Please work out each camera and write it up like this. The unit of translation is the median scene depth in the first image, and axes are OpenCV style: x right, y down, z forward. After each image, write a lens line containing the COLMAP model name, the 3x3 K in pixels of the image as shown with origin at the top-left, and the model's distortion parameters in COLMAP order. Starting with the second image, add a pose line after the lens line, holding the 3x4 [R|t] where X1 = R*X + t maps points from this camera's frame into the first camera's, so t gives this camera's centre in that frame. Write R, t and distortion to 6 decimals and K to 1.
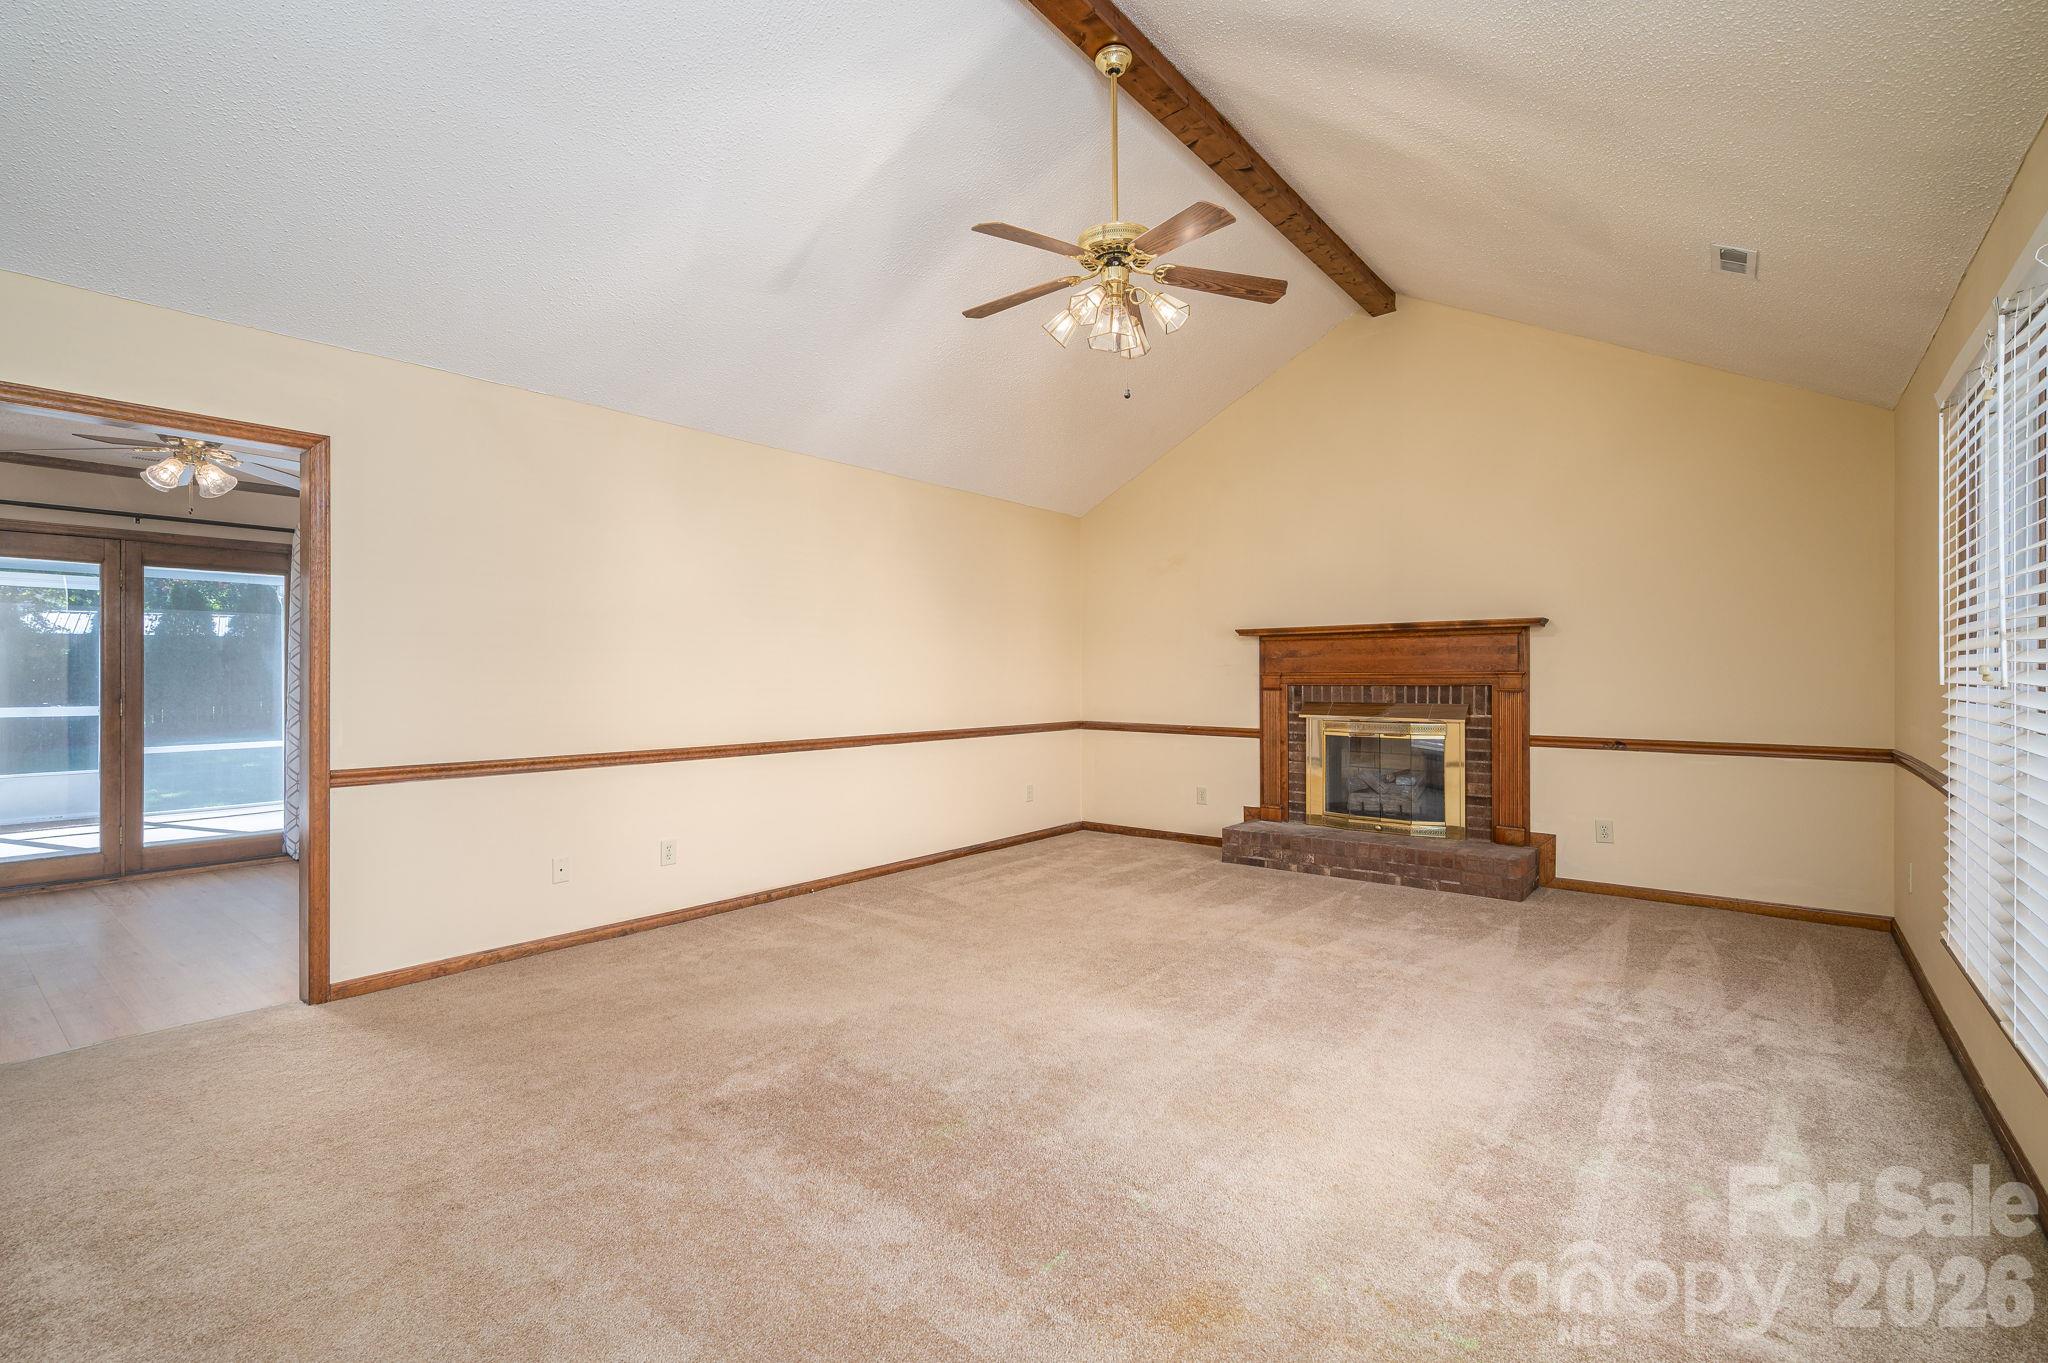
lens RADIAL K [[937.2, 0, 1018.2], [0, 937.2, 674.4], [0, 0, 1]] dist [-0.006045, -0.000382]
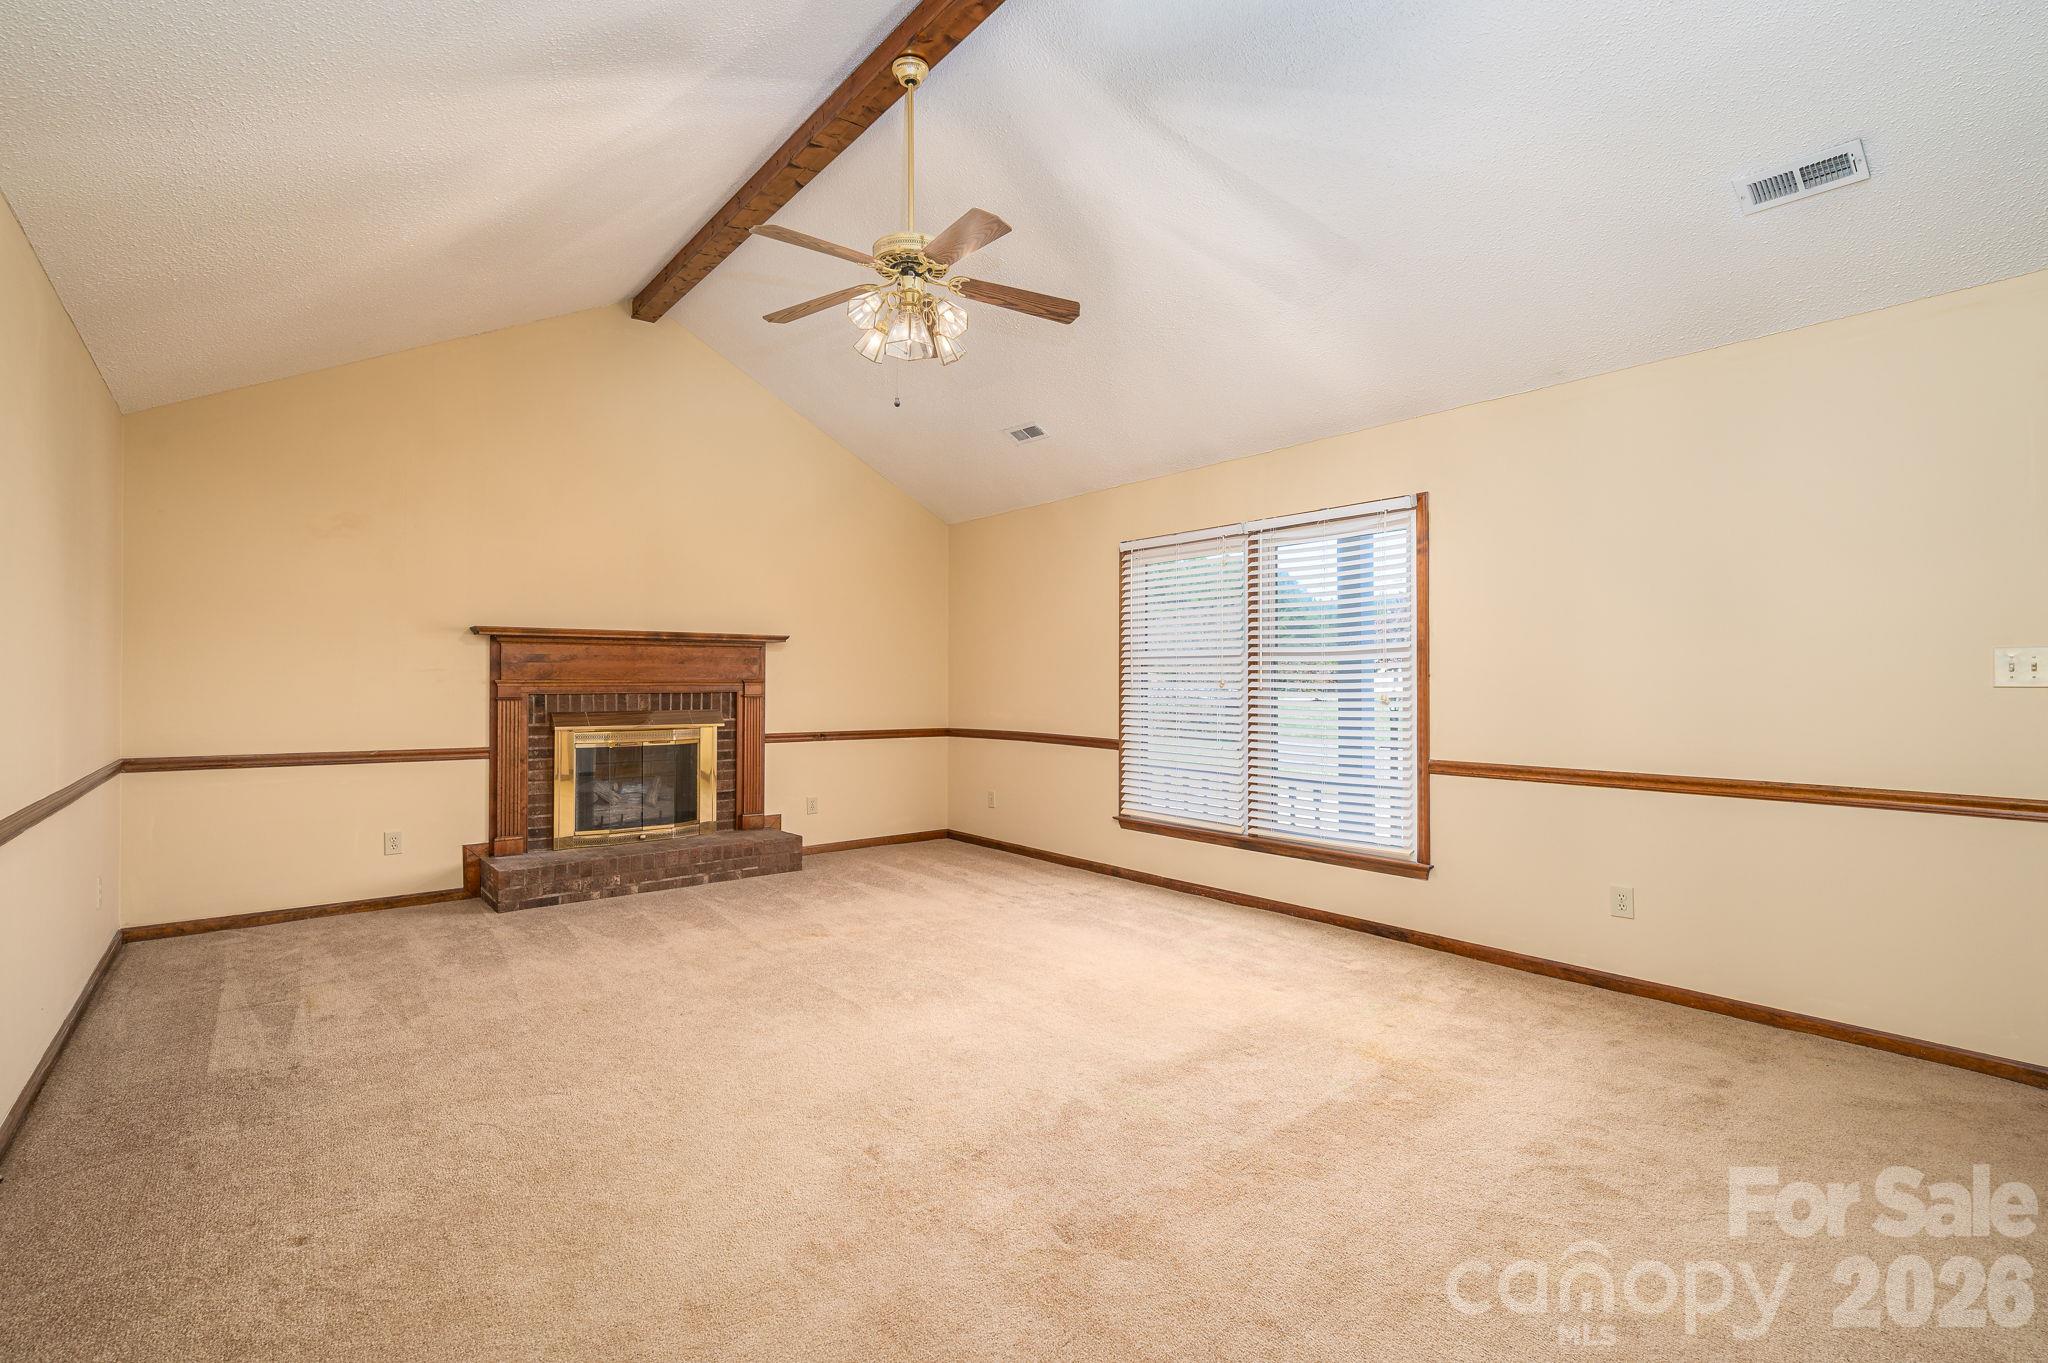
lens RADIAL K [[937.2, 0, 1029.2], [0, 937.2, 684.9], [0, 0, 1]] dist [-0.006045, -0.000382]
pose [[0.180718, 0.000760, 0.983535, -0.523588], [-0.002678, 0.999996, -0.000281, 0.002193], [-0.983531, -0.002583, 0.180719, 0.426931]]
